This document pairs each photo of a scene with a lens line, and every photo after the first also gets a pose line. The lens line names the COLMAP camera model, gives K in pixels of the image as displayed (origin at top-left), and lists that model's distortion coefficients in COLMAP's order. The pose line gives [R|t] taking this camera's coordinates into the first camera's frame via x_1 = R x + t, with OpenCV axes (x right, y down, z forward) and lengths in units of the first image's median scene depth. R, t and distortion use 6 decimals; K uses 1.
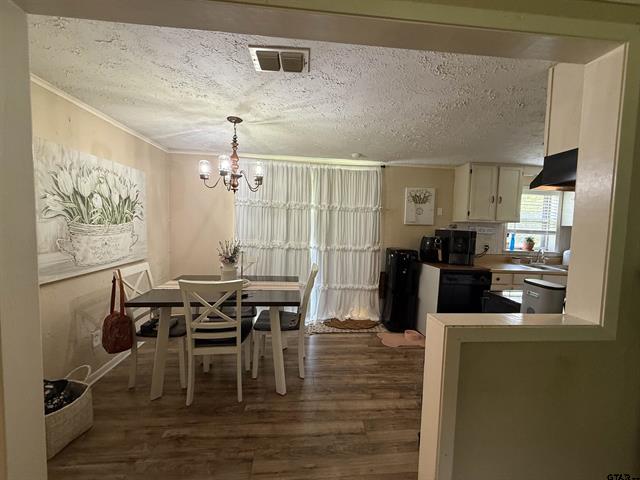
lens RADIAL K [[253.5, 0, 320.0], [0, 253.5, 240.0], [0, 0, 1]] dist [-0.005071, 0.000216]
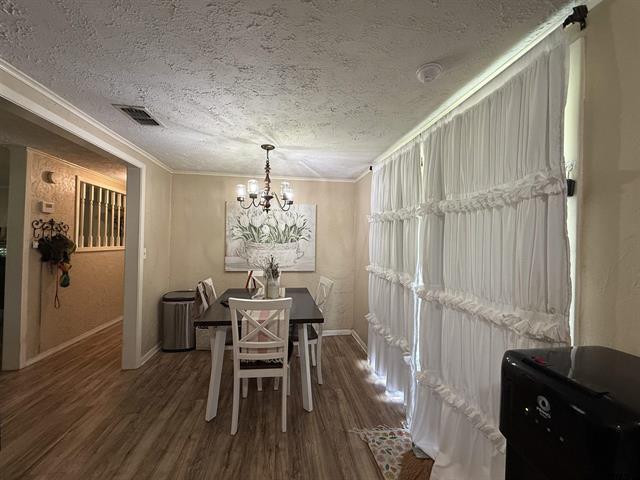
lens RADIAL K [[253.5, 0, 320.0], [0, 253.5, 240.0], [0, 0, 1]] dist [-0.005071, 0.000216]
pose [[0.063388, -0.028119, -0.997593, 0.777967], [-0.083974, 0.995908, -0.033407, -0.055427], [0.994450, 0.085889, 0.060767, 1.209943]]
